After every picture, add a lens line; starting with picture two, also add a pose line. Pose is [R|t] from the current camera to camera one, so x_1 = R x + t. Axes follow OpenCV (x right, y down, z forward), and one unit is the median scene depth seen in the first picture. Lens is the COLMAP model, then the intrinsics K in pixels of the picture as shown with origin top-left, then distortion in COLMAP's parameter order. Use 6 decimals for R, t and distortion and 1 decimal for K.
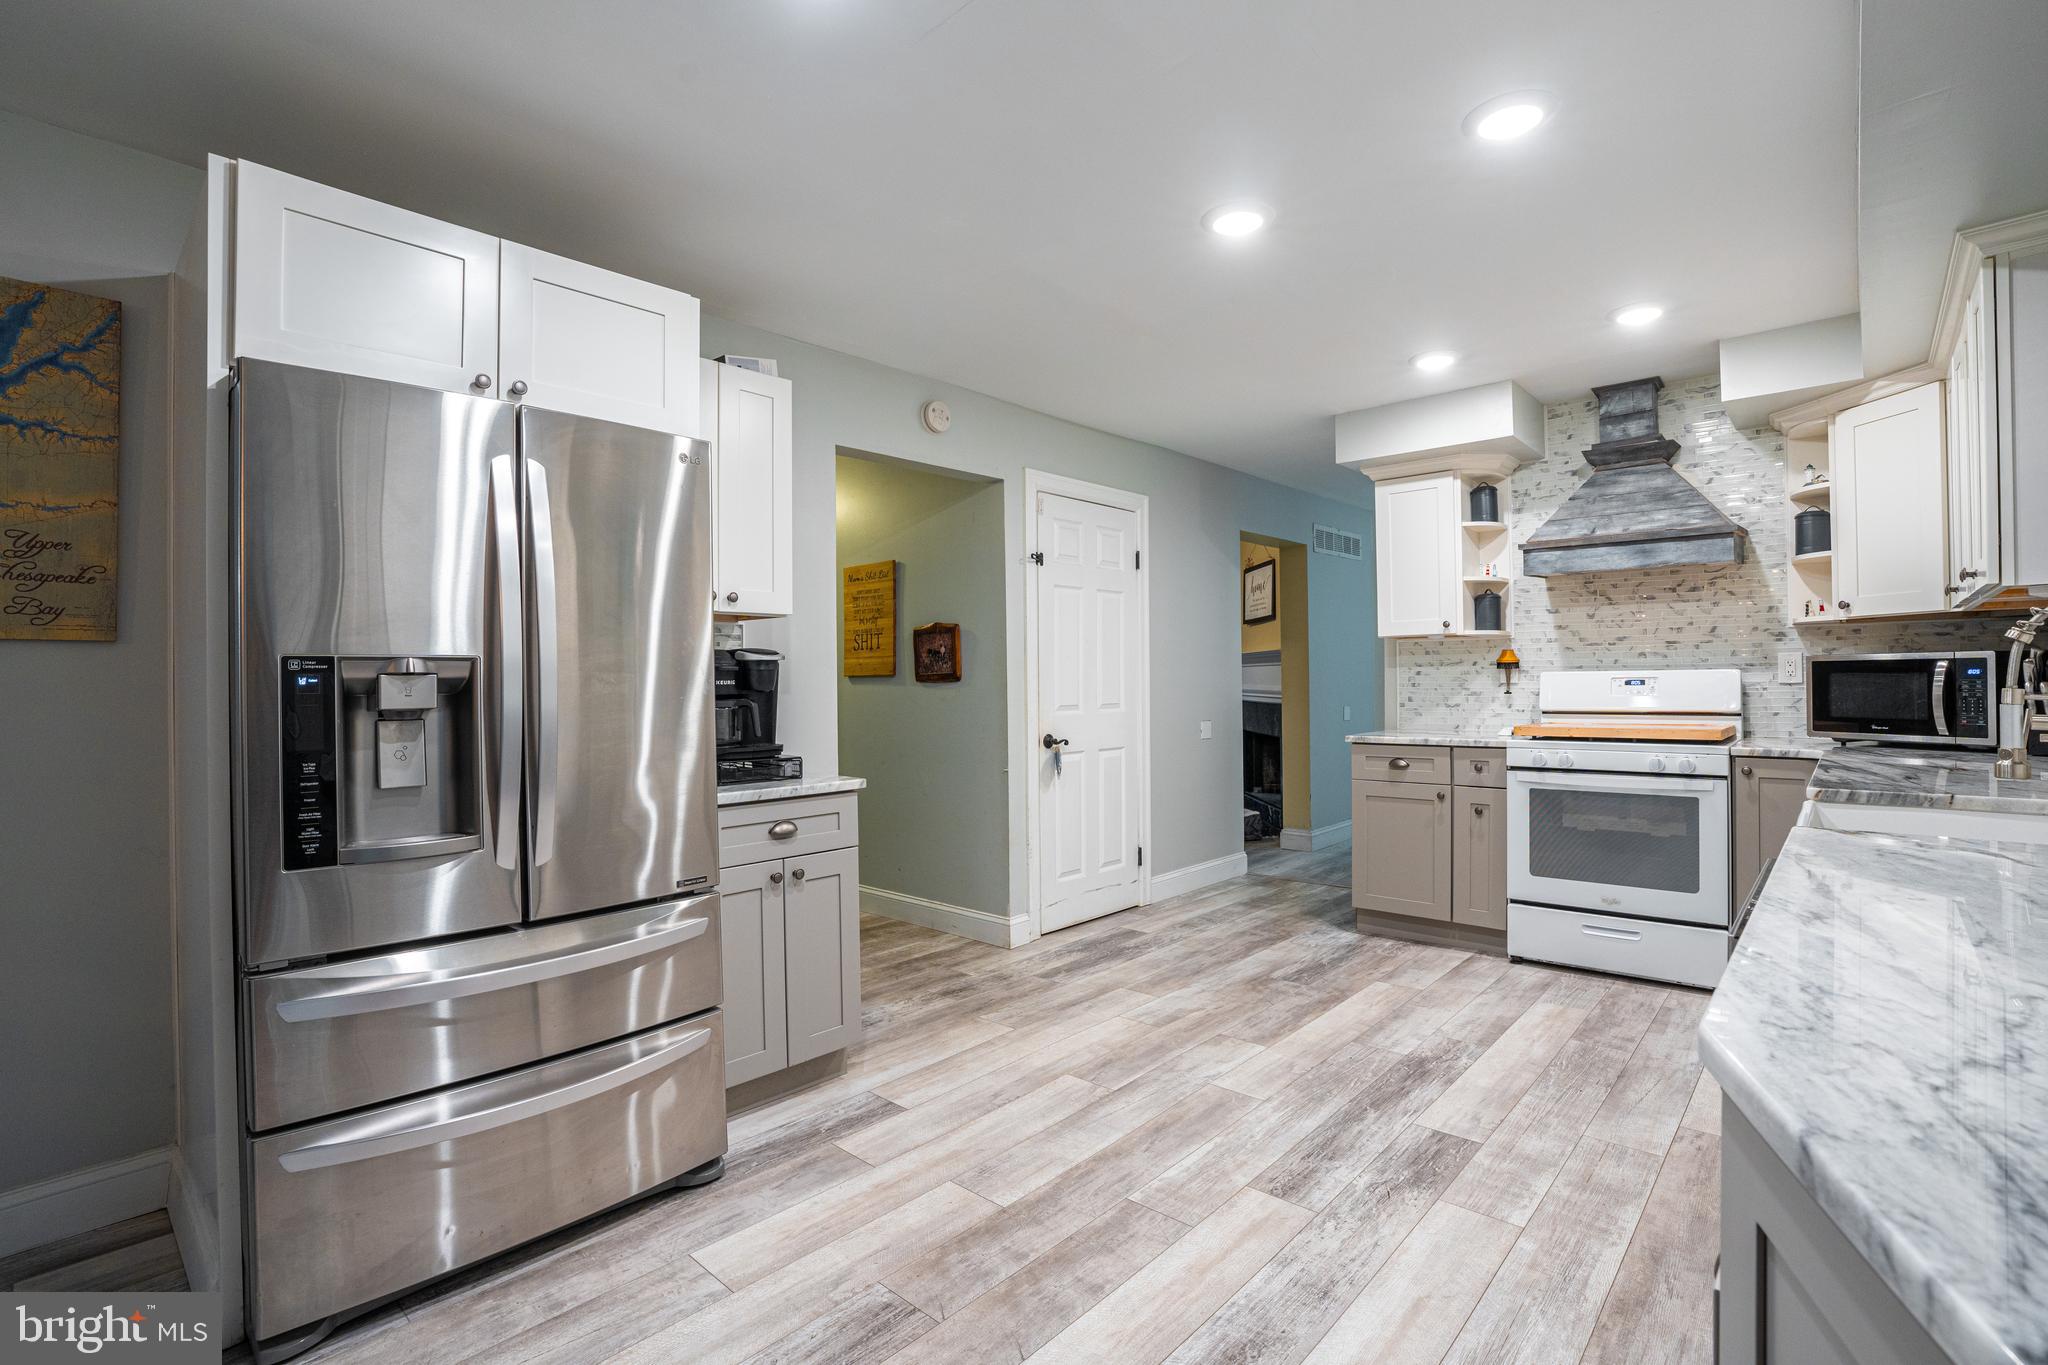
lens RADIAL K [[946.6, 0, 1021.2], [0, 946.6, 671.5], [0, 0, 1]] dist [-0.063444, 0.021661]
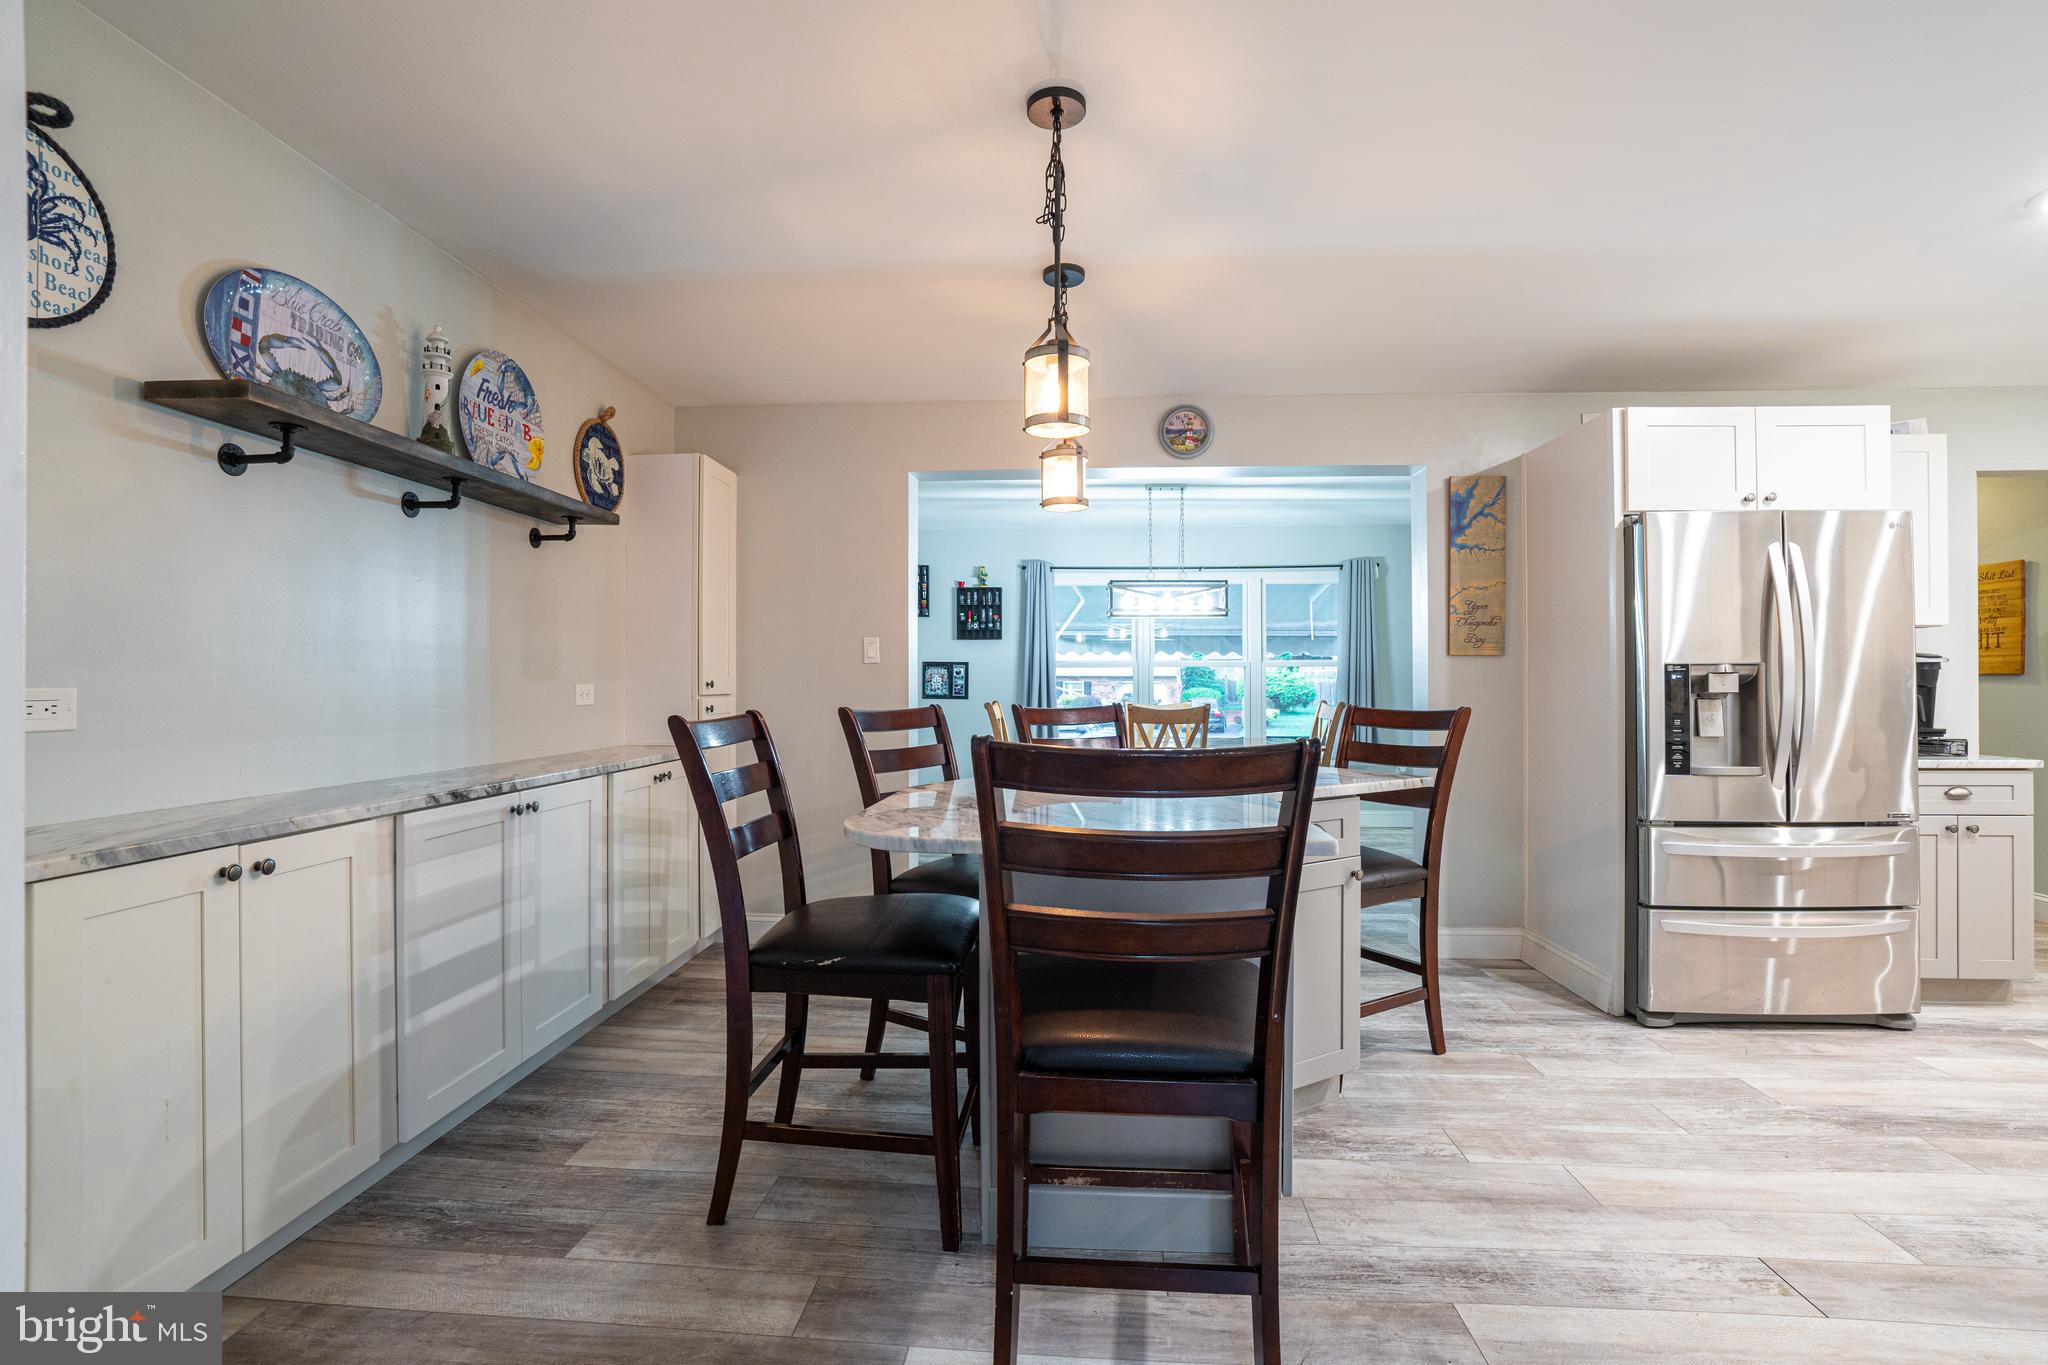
lens RADIAL K [[946.6, 0, 1020.8], [0, 946.6, 673.7], [0, 0, 1]] dist [-0.063444, 0.021661]
pose [[0.621277, 0.003882, -0.783581, -0.078492], [0.001180, 0.999982, 0.005889, -0.005474], [0.783590, -0.004583, 0.621261, -0.795475]]
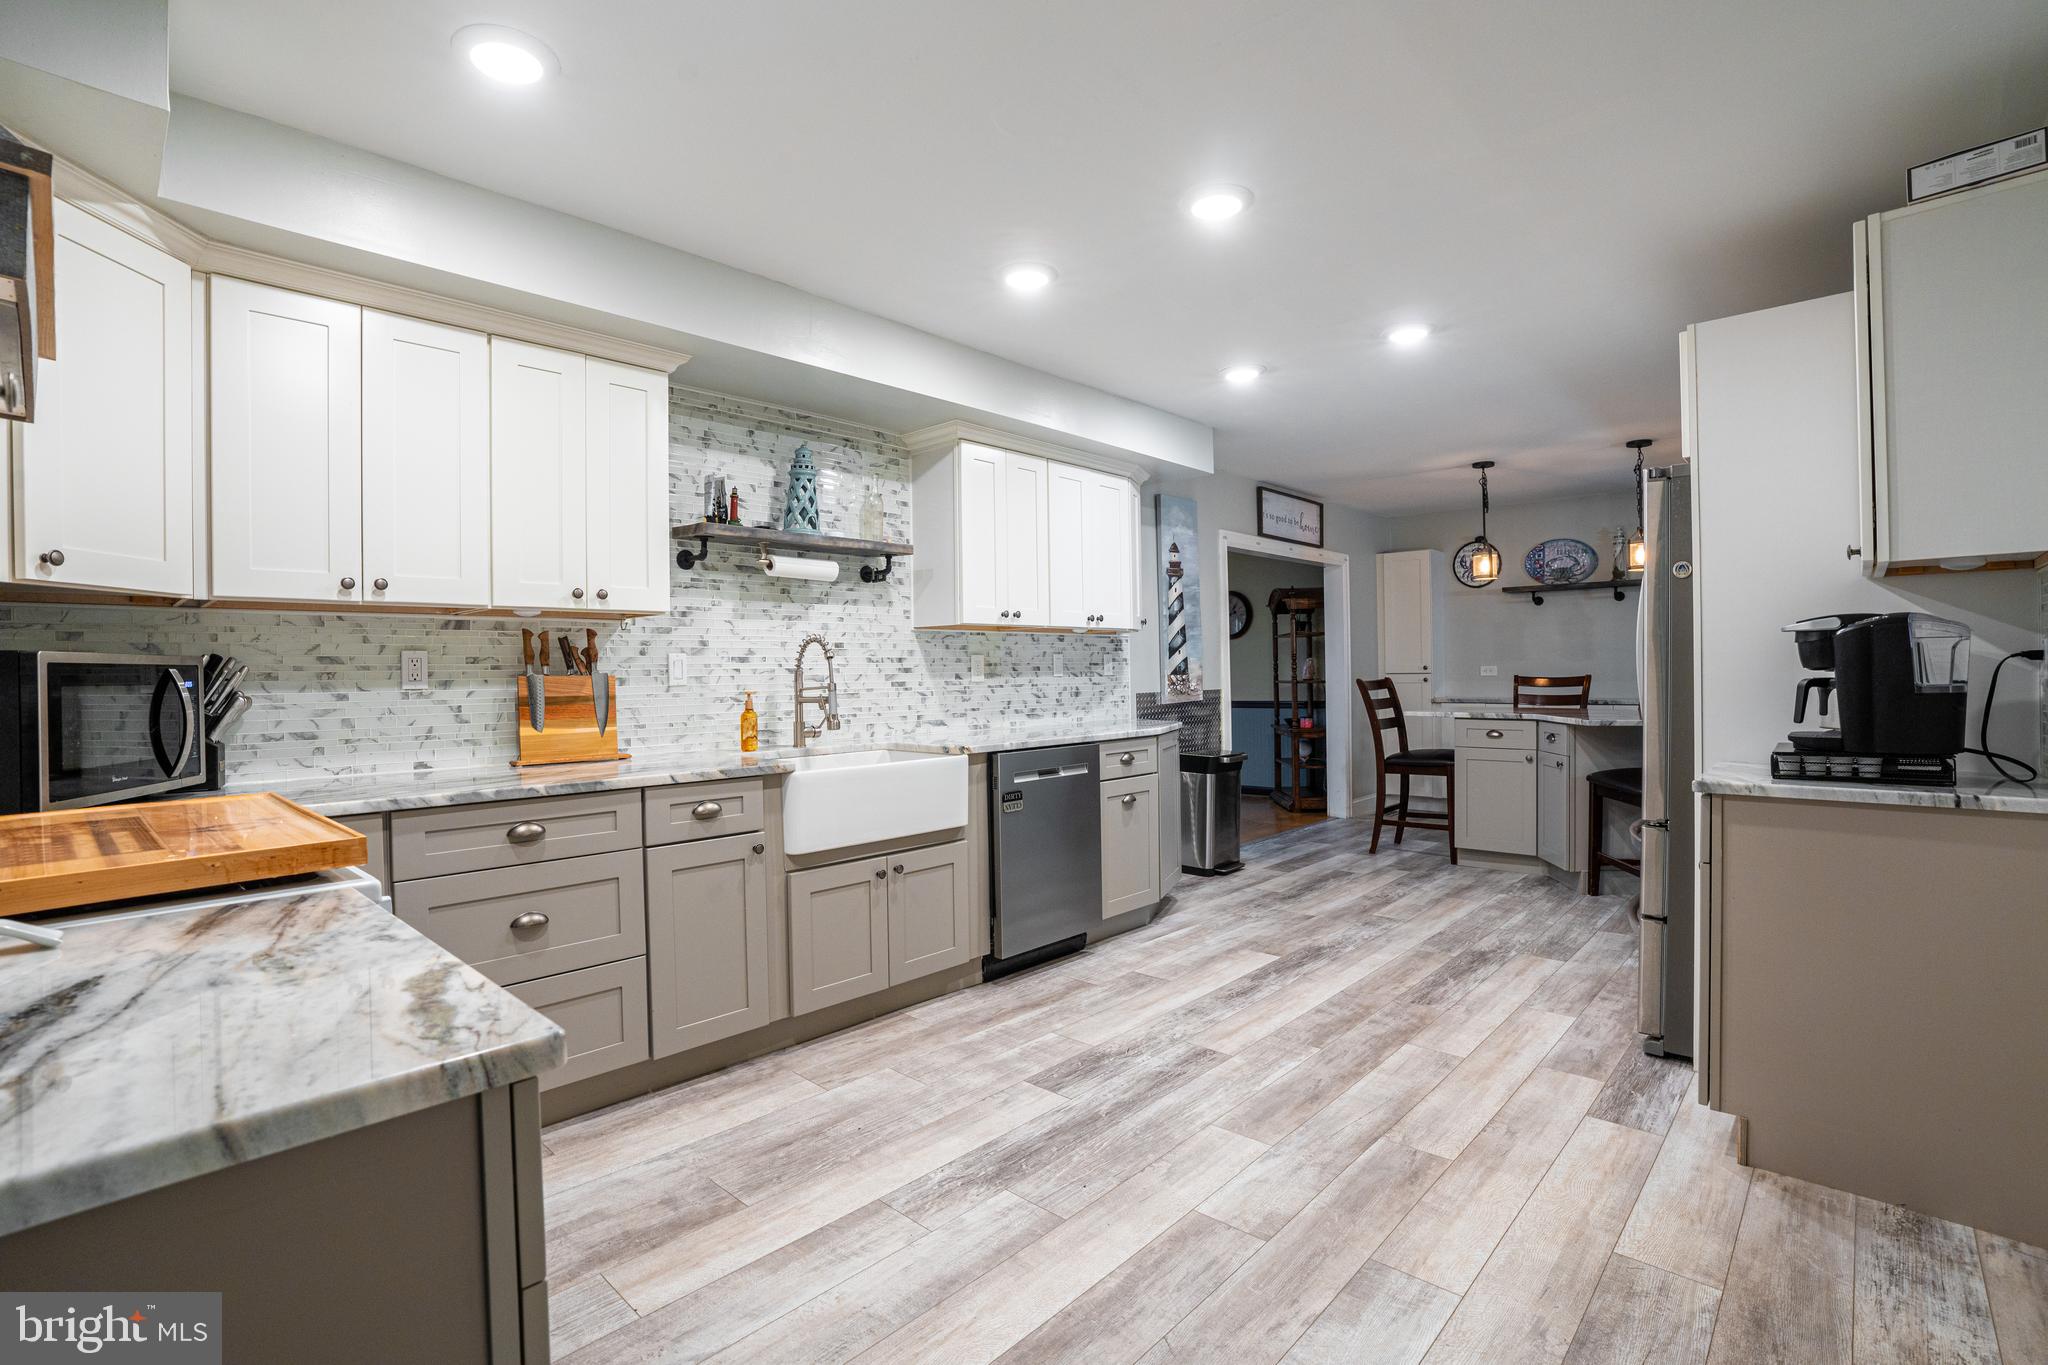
lens RADIAL K [[946.6, 0, 1022.0], [0, 946.6, 673.9], [0, 0, 1]] dist [-0.063444, 0.021661]
pose [[-0.999677, 0.025072, 0.004051, 0.437395], [0.025040, 0.999657, -0.007667, 0.015874], [-0.004242, -0.007563, -0.999962, 1.949183]]
